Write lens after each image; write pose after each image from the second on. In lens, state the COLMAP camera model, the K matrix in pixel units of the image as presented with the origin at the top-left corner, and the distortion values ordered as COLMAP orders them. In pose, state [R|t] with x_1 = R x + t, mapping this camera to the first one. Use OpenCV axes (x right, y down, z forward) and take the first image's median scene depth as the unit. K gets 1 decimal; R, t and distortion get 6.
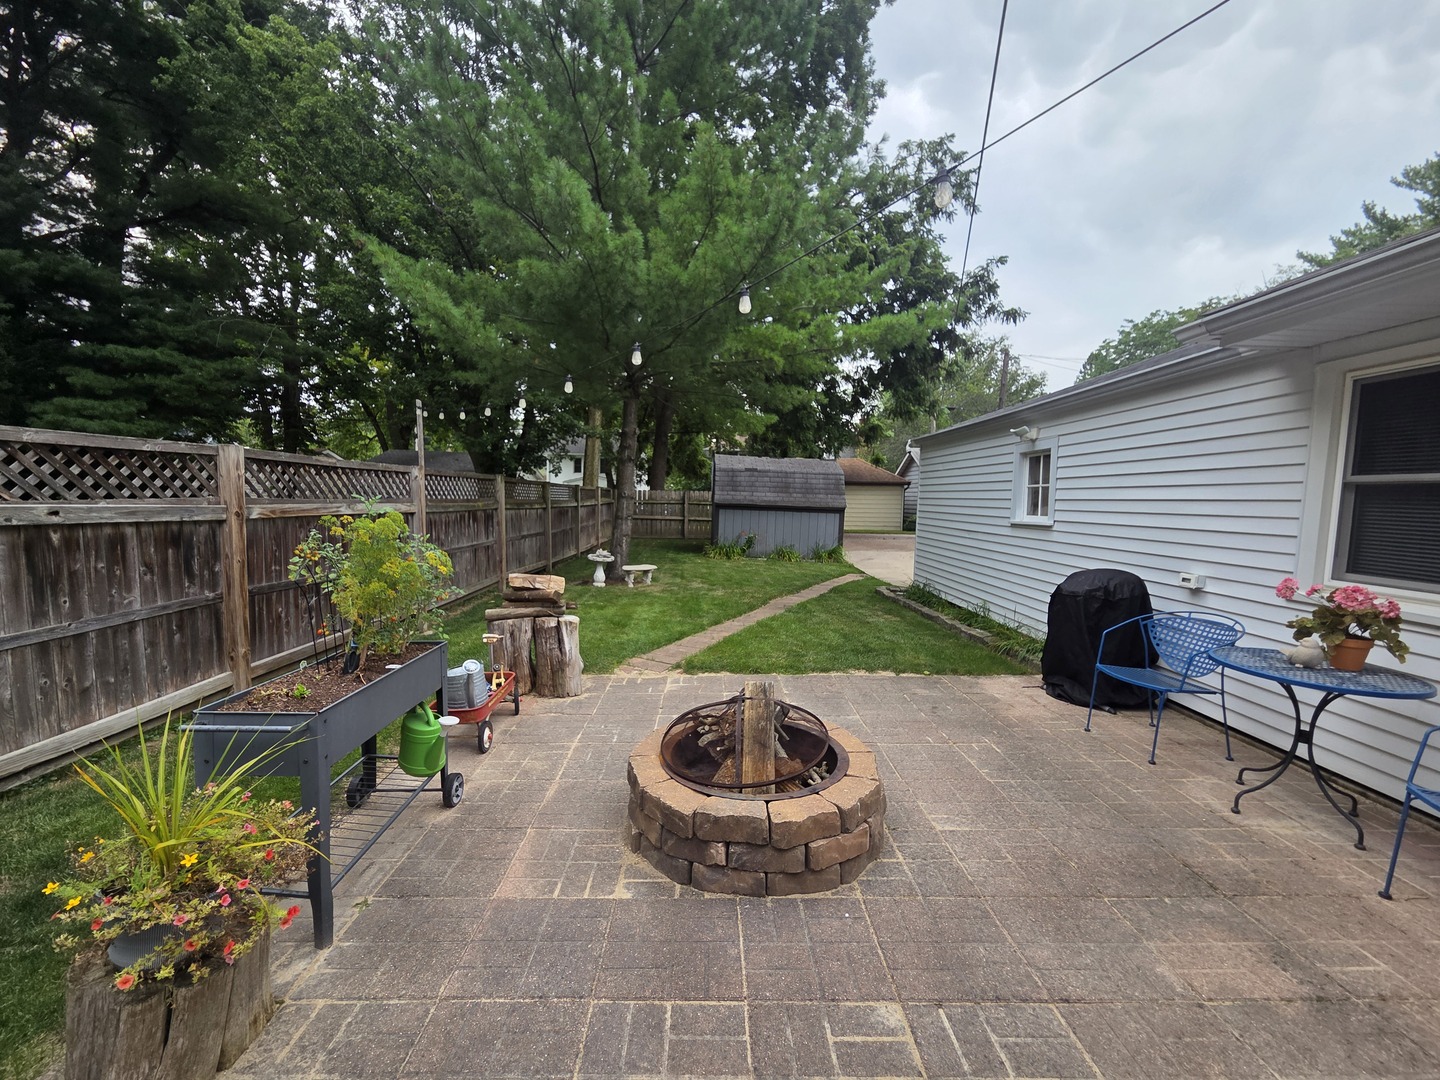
lens RADIAL K [[586.9, 0, 715.6], [0, 586.9, 547.6], [0, 0, 1]] dist [0.003309, 0.000045]
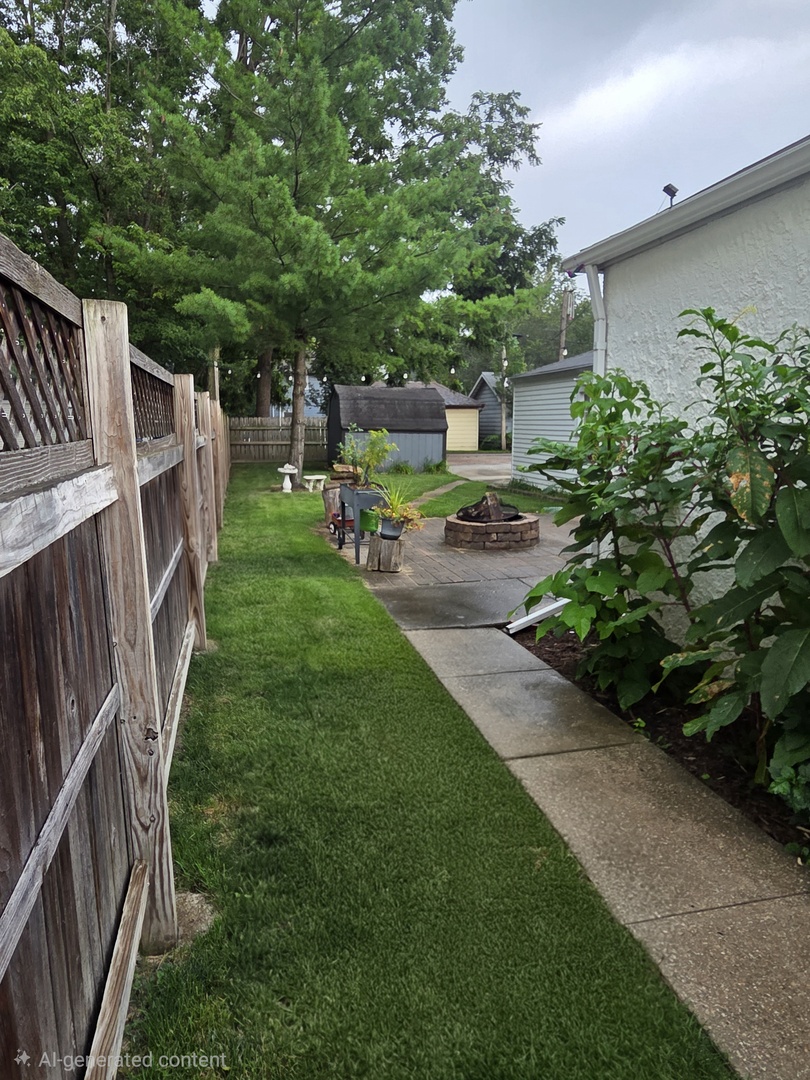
lens RADIAL K [[691.6, 0, 407.7], [0, 691.6, 538.9], [0, 0, 1]] dist [0.002509, -0.000098]
pose [[0.970803, -0.052508, 0.234059, -0.168969], [0.031739, 0.995286, 0.091638, 0.020363], [-0.237768, -0.081534, 0.967894, -0.324462]]
